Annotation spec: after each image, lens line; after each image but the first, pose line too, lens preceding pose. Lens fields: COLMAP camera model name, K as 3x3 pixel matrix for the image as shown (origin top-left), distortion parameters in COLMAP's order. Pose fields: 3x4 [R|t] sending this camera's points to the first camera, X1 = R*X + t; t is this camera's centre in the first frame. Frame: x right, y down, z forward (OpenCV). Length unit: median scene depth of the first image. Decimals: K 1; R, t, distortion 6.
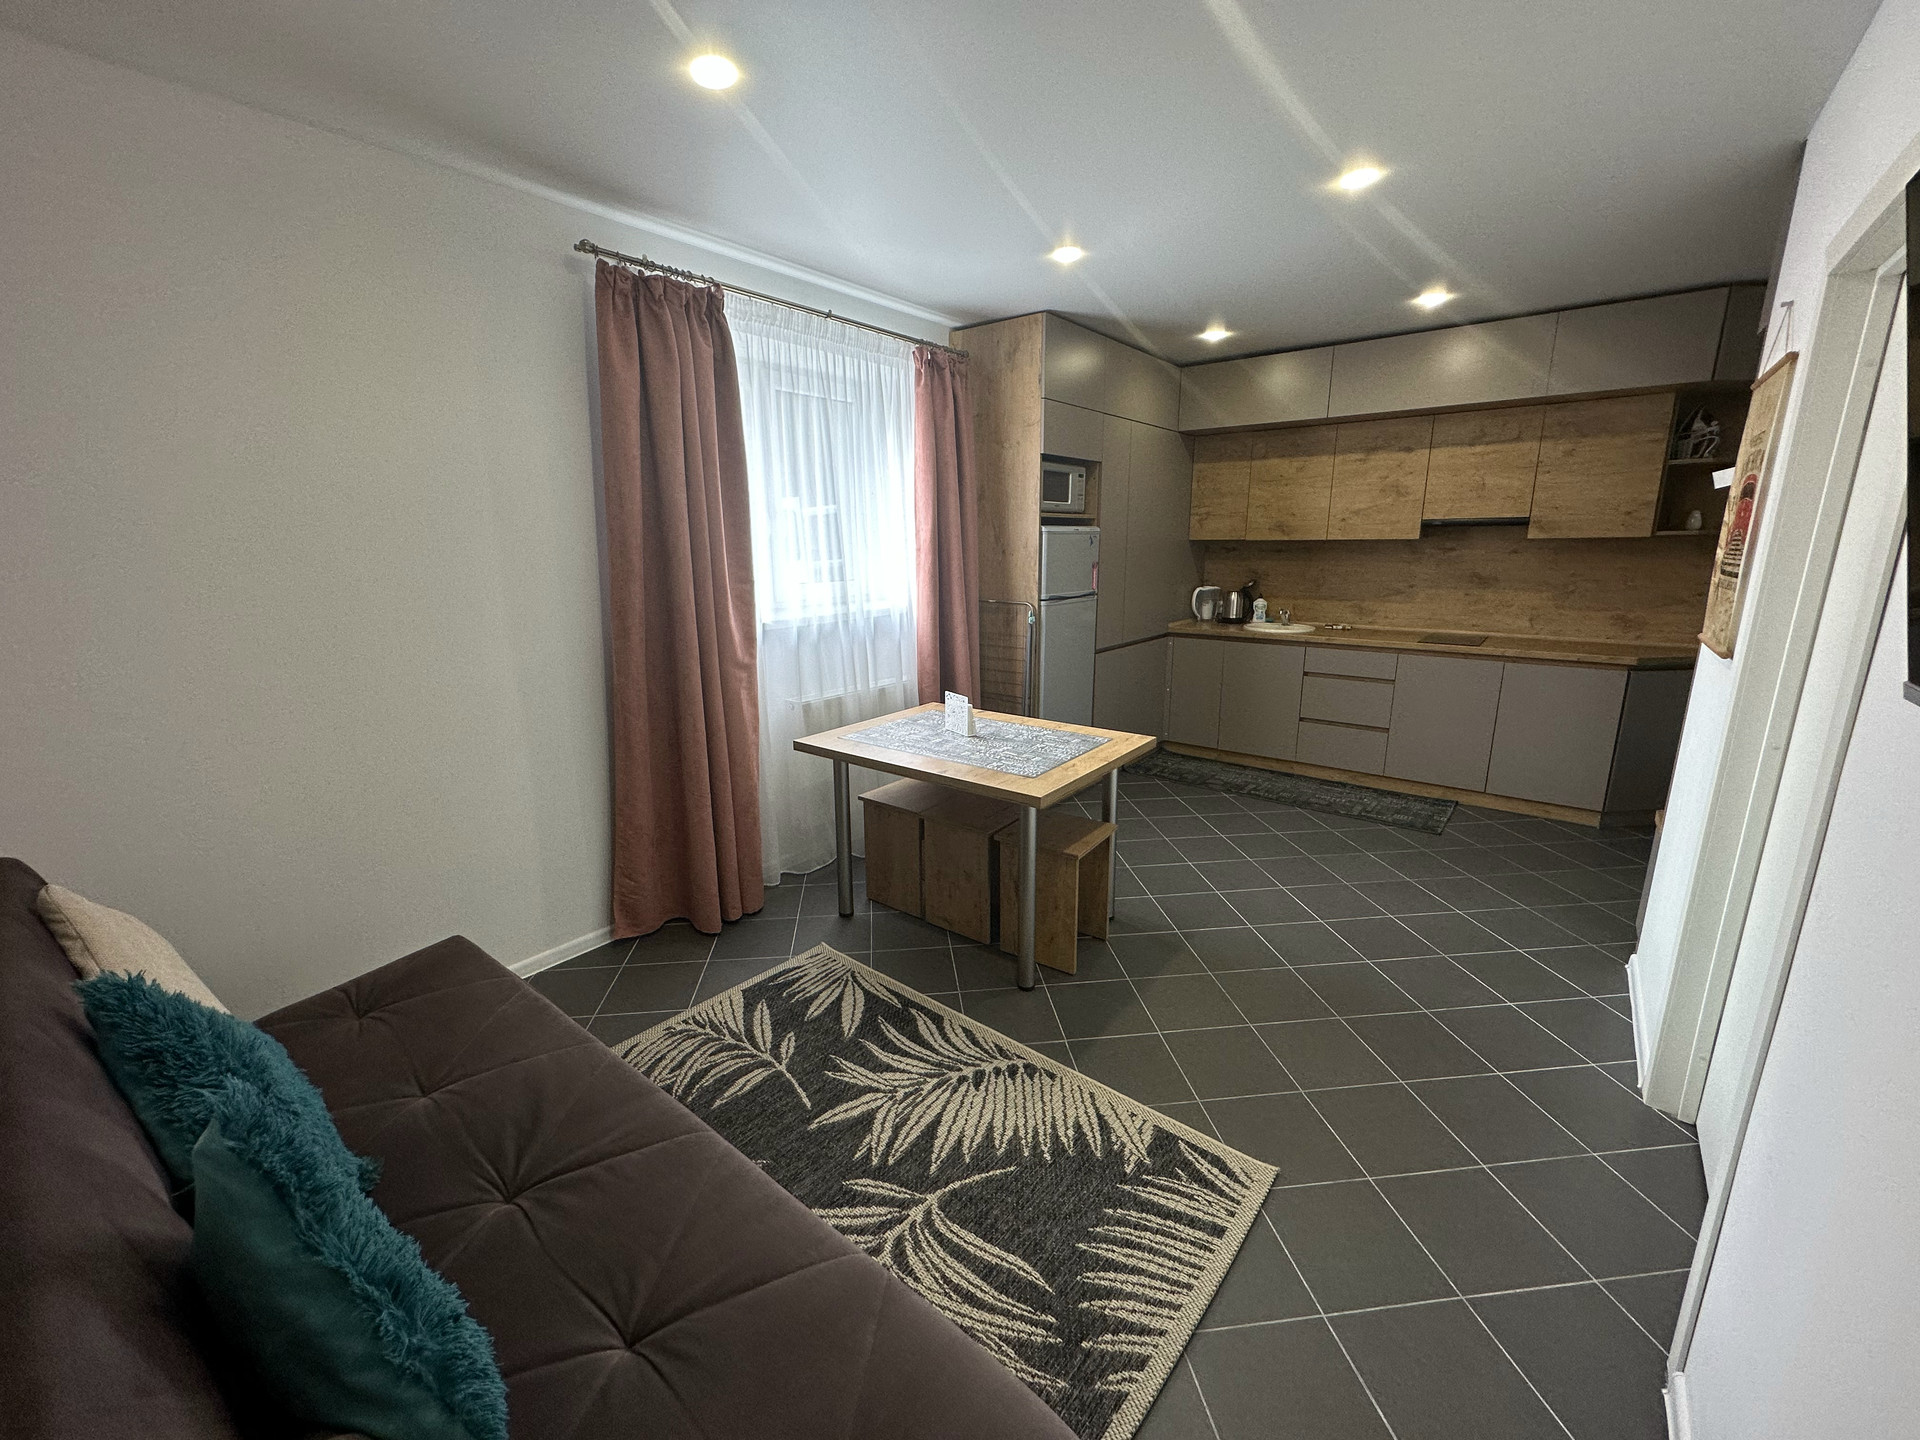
lens RADIAL K [[765.1, 0, 960.3], [0, 765.1, 716.9], [0, 0, 1]] dist [-0.000144, 0.000325]
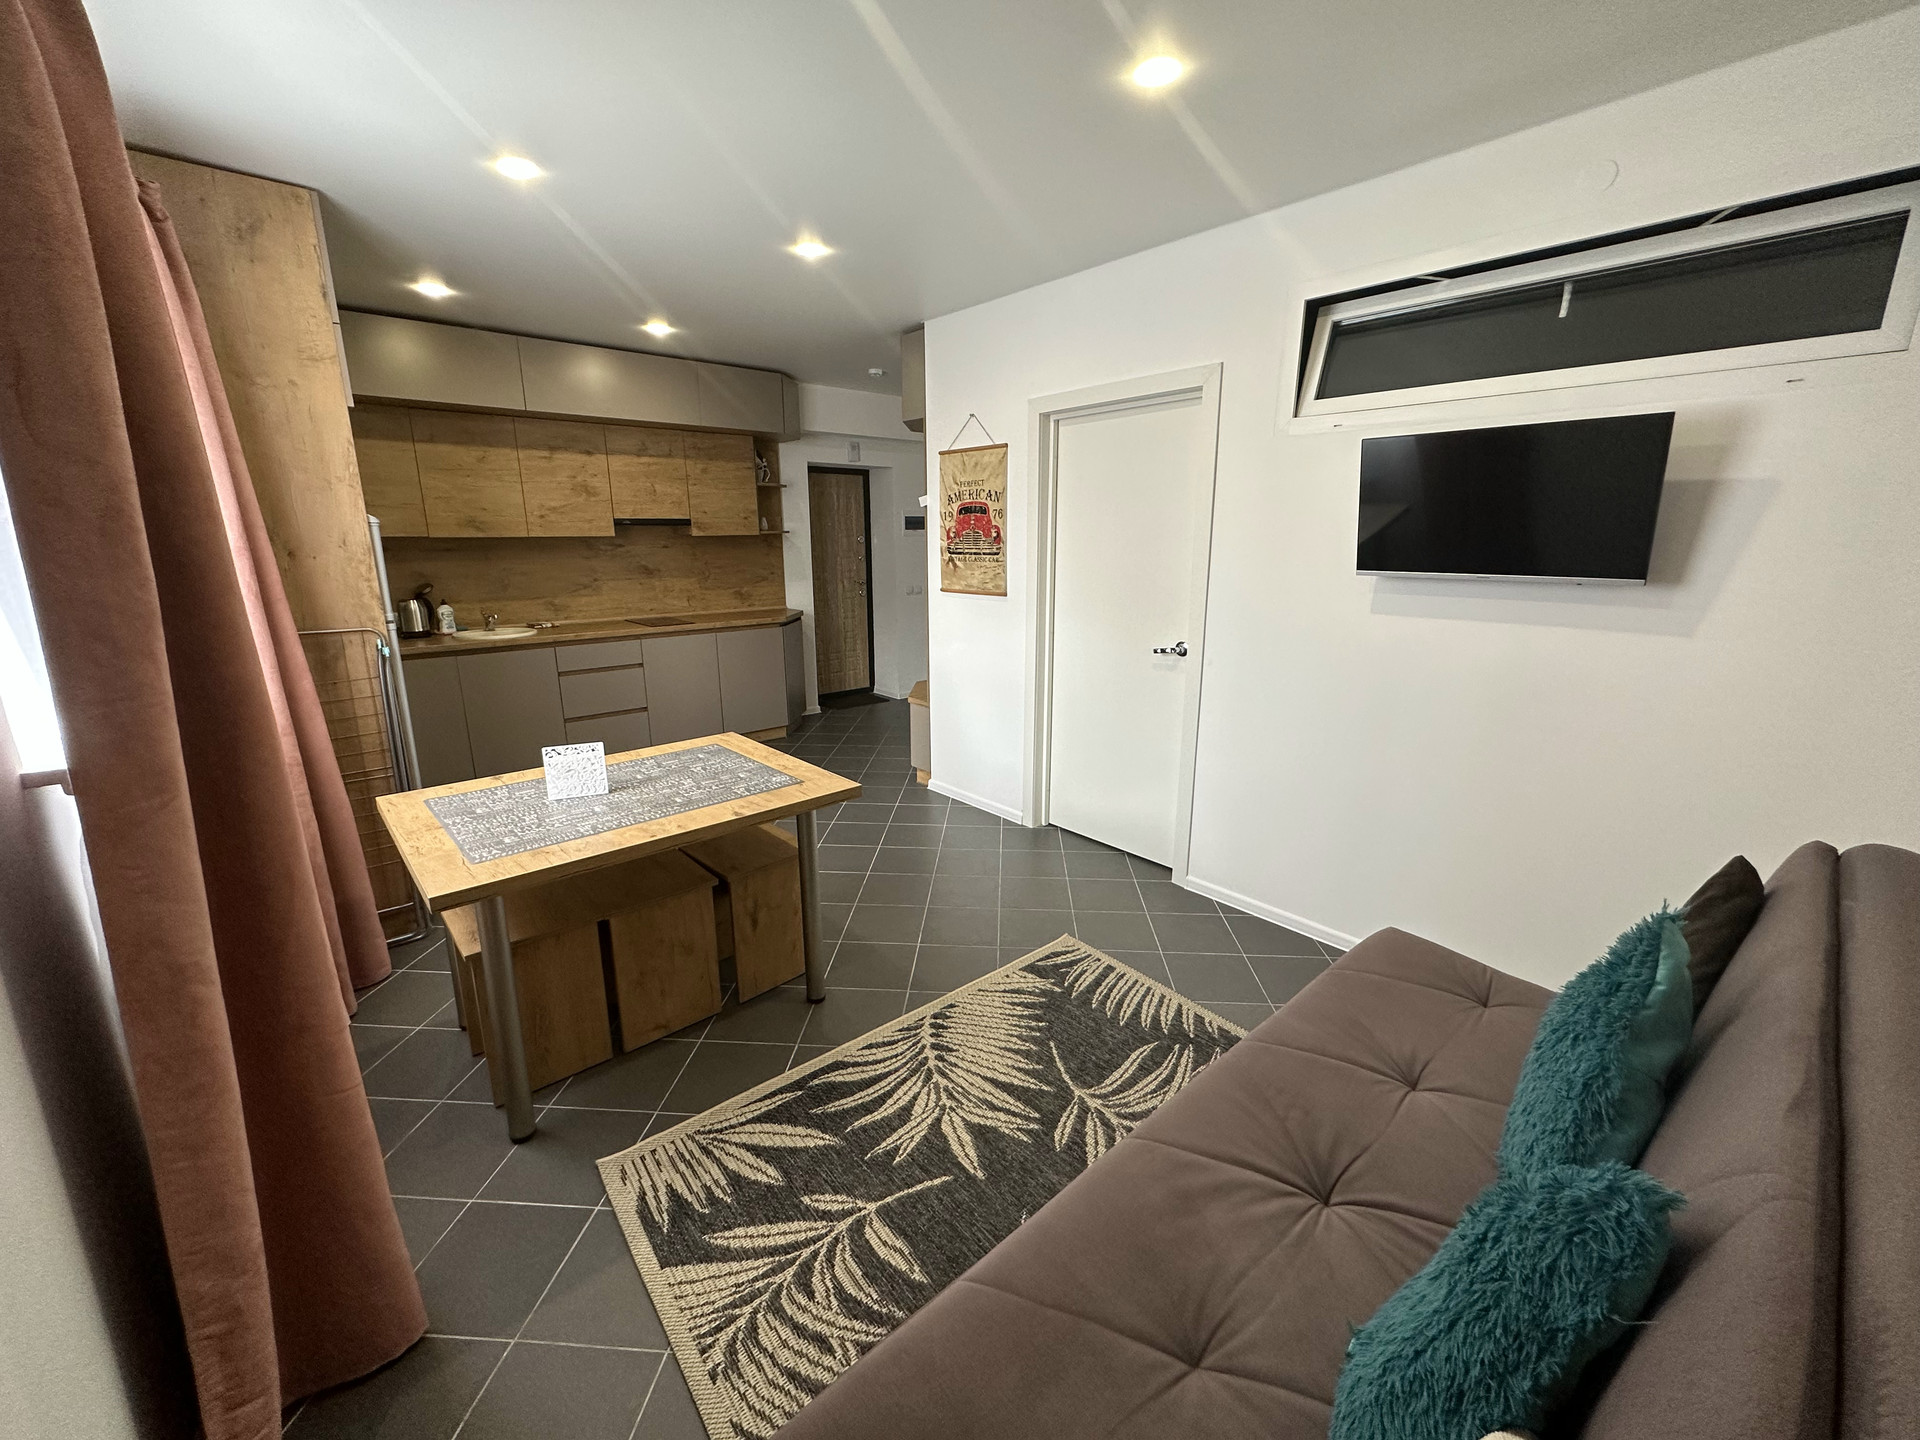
lens RADIAL K [[765.1, 0, 960.3], [0, 765.1, 716.9], [0, 0, 1]] dist [-0.000144, 0.000325]
pose [[0.173346, -0.223625, 0.959137, -0.492722], [0.224652, 0.957184, 0.182568, -0.082249], [-0.958897, 0.183824, 0.216161, 0.376186]]
